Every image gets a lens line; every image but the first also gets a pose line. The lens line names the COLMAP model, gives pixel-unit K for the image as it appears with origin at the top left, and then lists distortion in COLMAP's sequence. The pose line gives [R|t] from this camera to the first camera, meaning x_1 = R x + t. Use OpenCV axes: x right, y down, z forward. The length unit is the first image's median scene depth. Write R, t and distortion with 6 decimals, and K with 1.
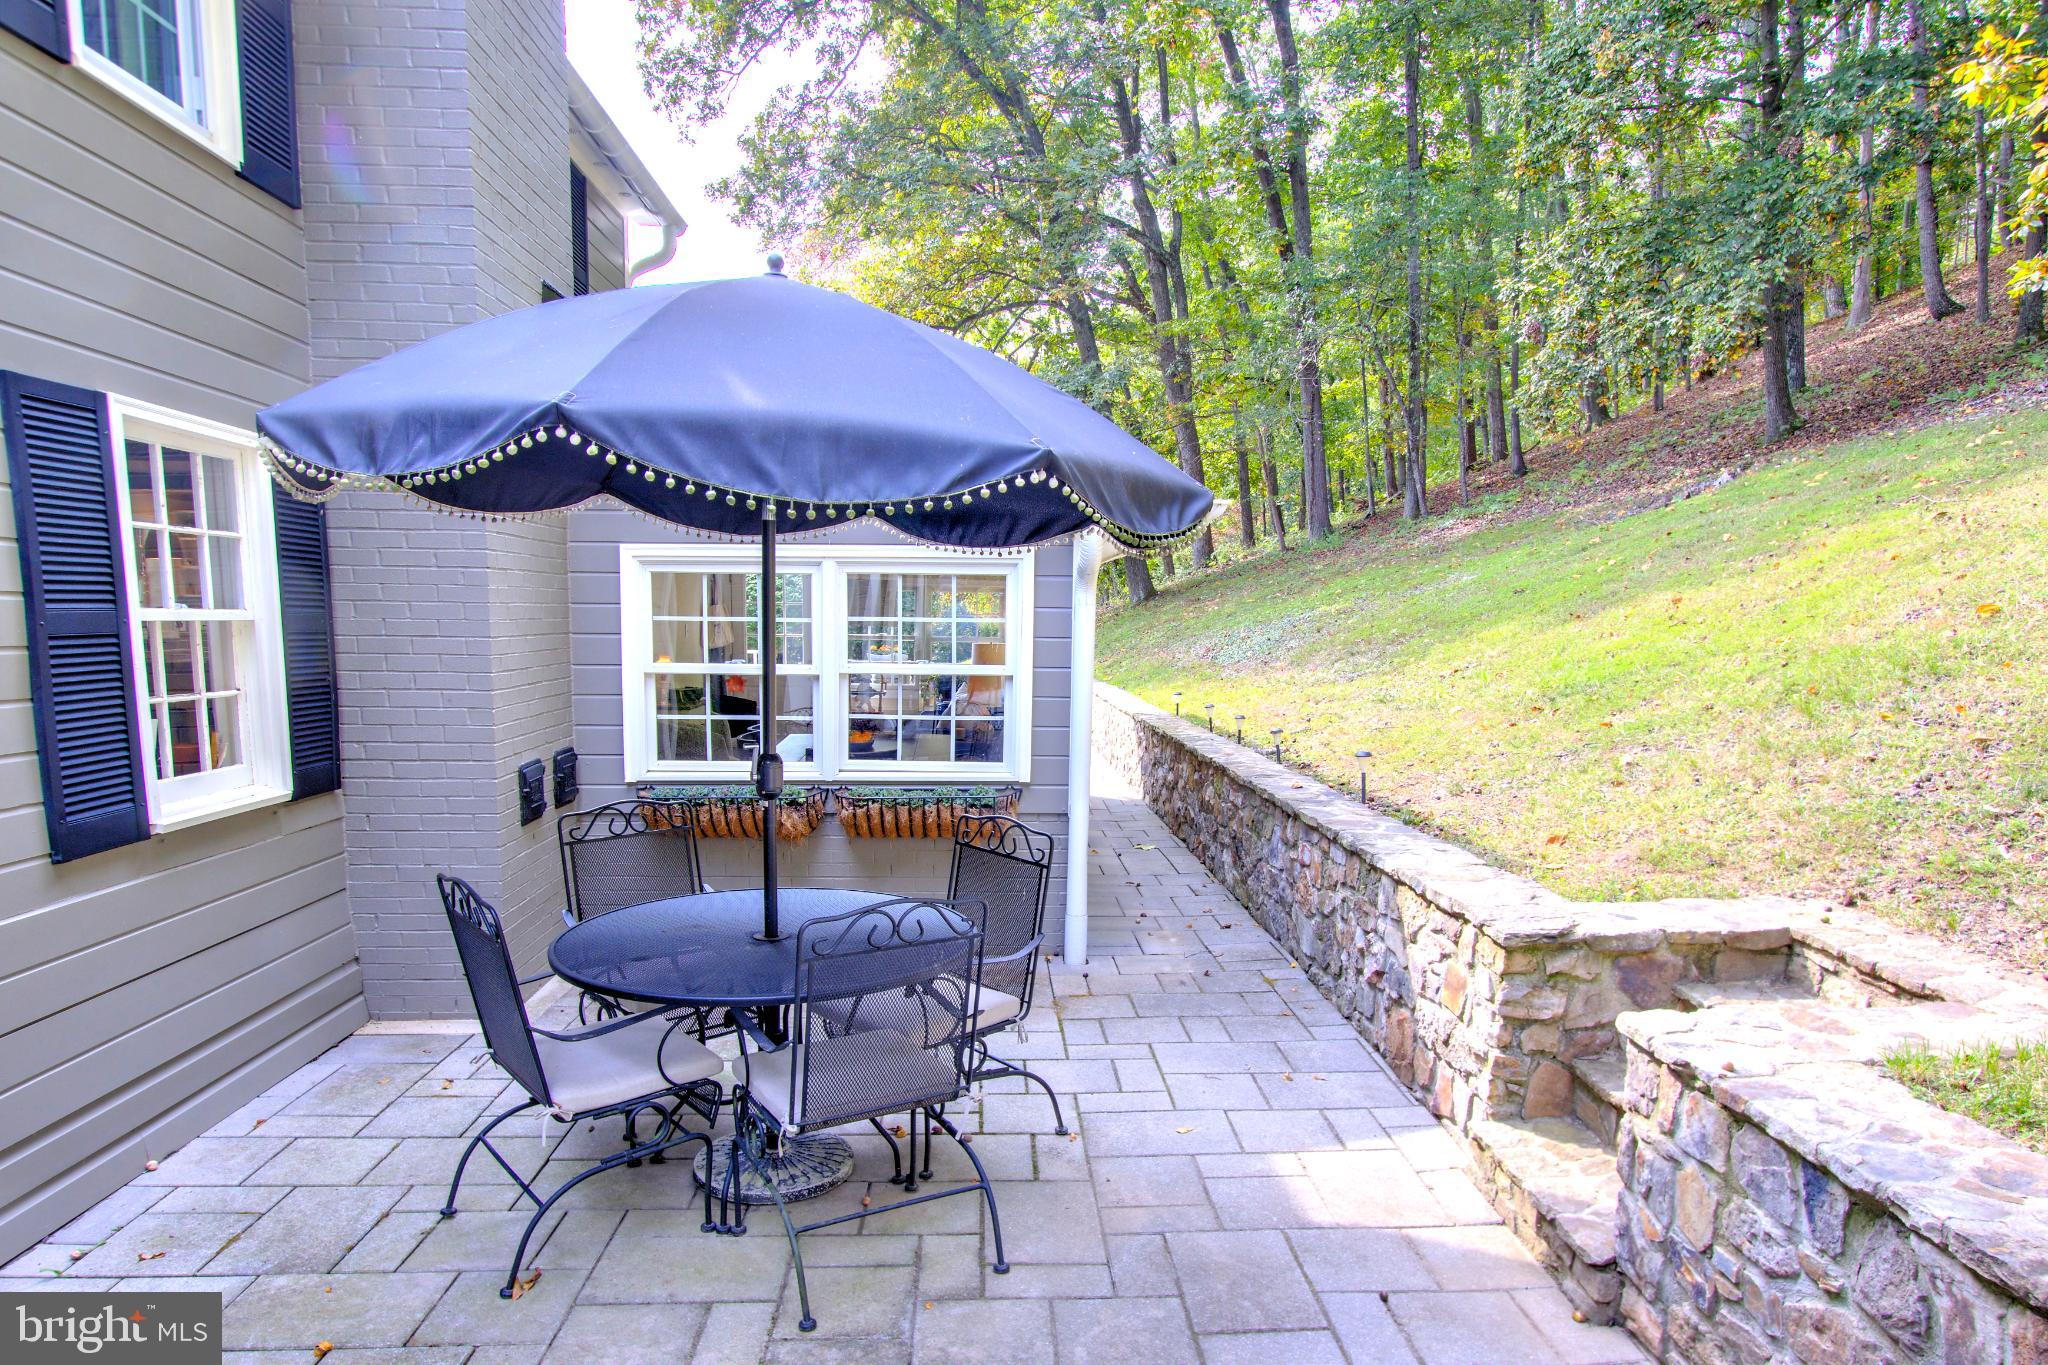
lens RADIAL K [[1270.1, 0, 1051.8], [0, 1270.1, 771.5], [0, 0, 1]] dist [-0.003122, 0.002047]
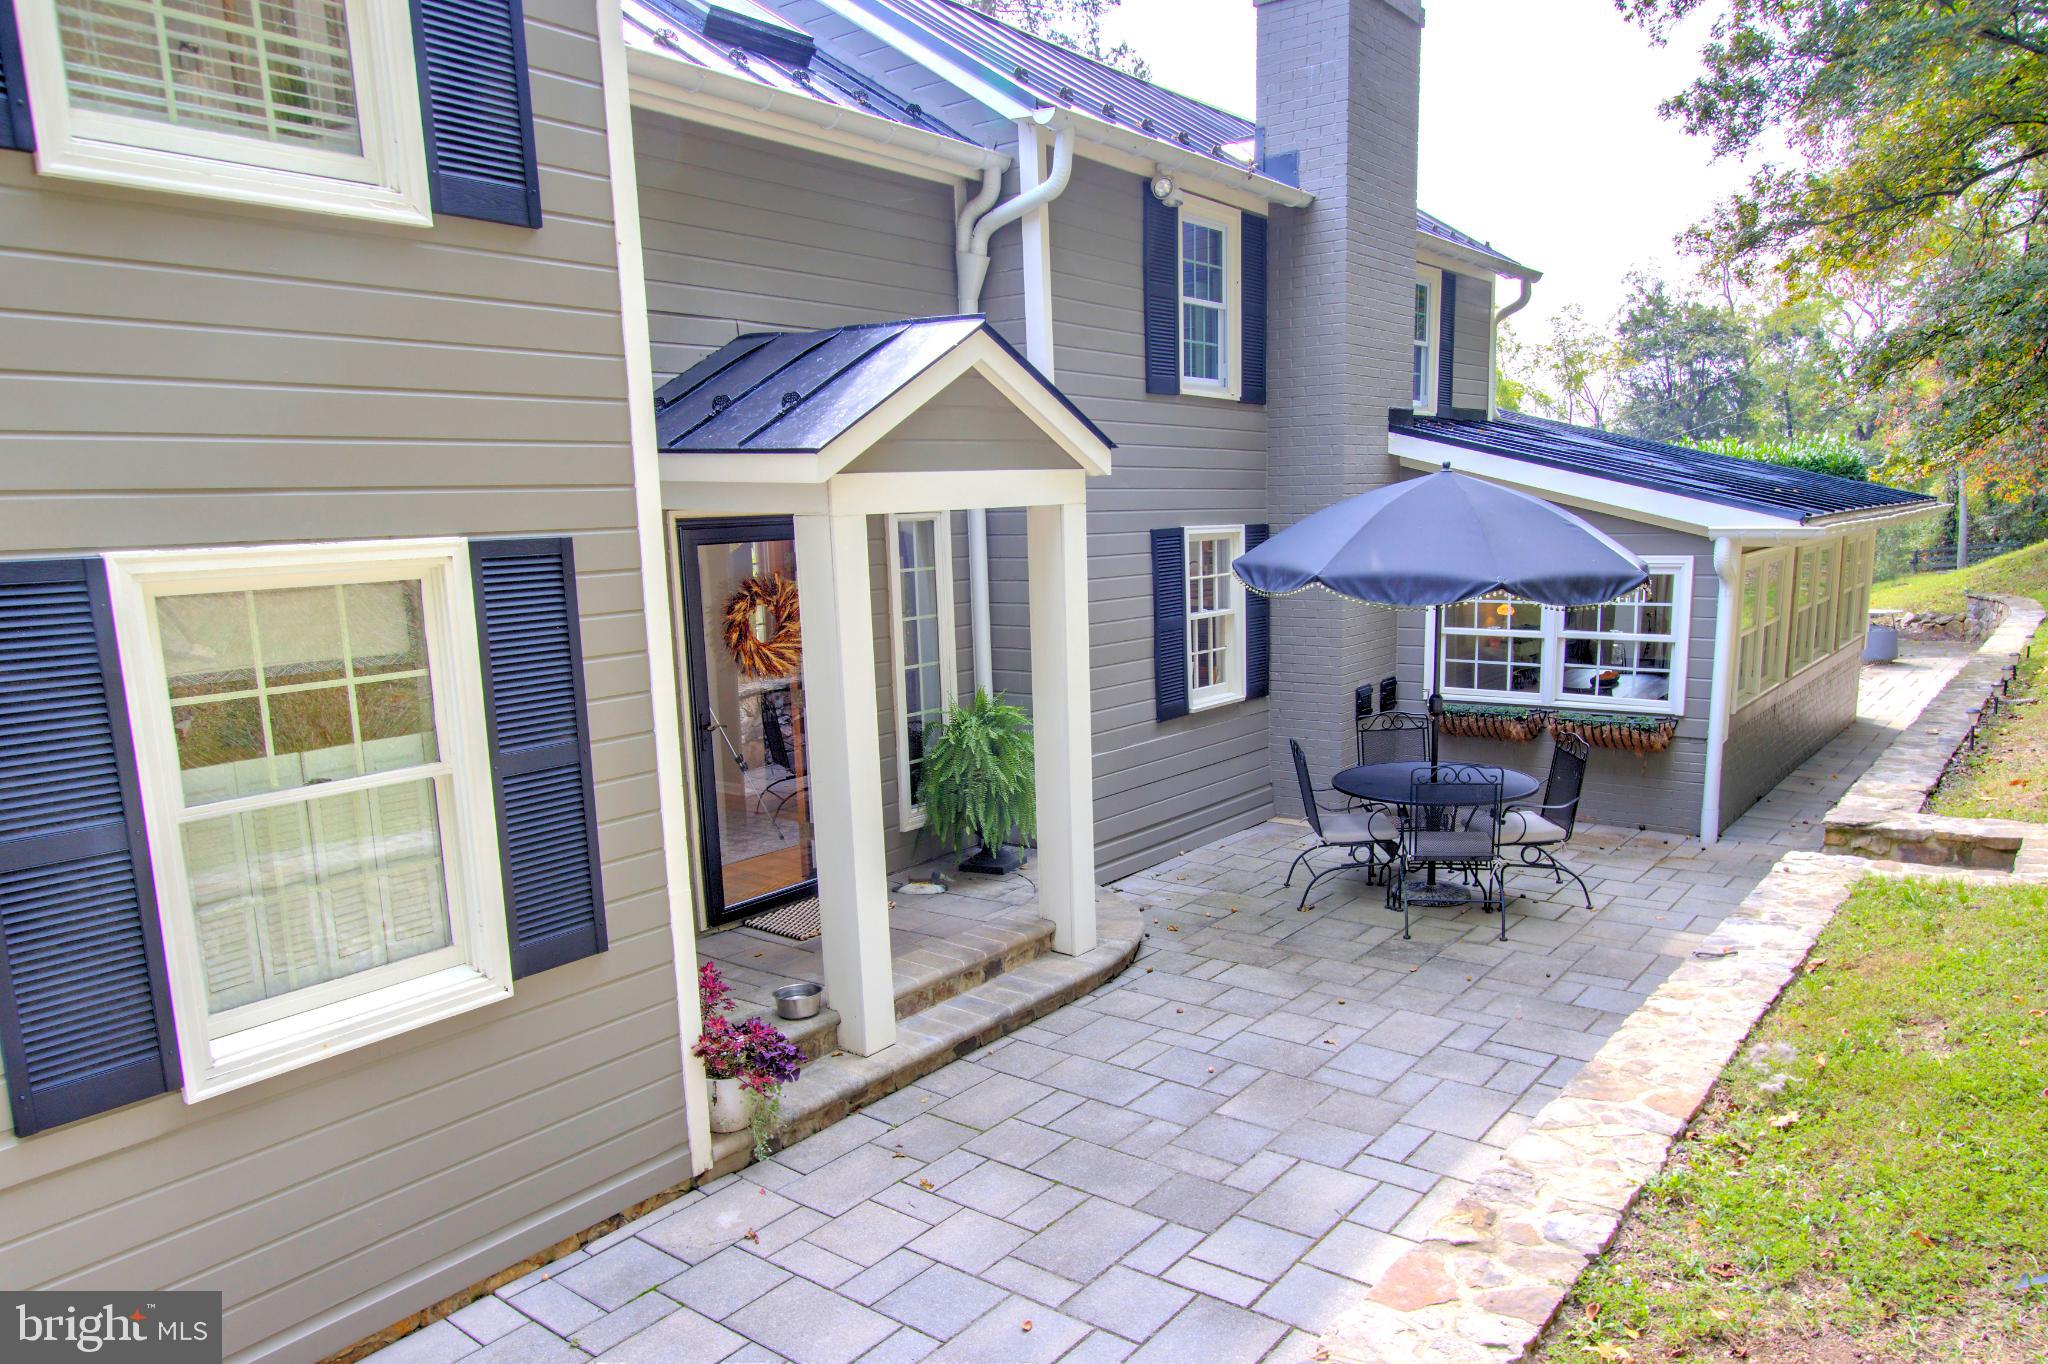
lens RADIAL K [[1386.8, 0, 1048.5], [0, 1386.8, 777.6], [0, 0, 1]] dist [0.001612, 0.001648]
pose [[0.758470, 0.095925, -0.644609, 0.659713], [-0.044865, 0.994447, 0.095196, -0.056320], [0.650161, -0.043283, 0.758562, -0.976044]]
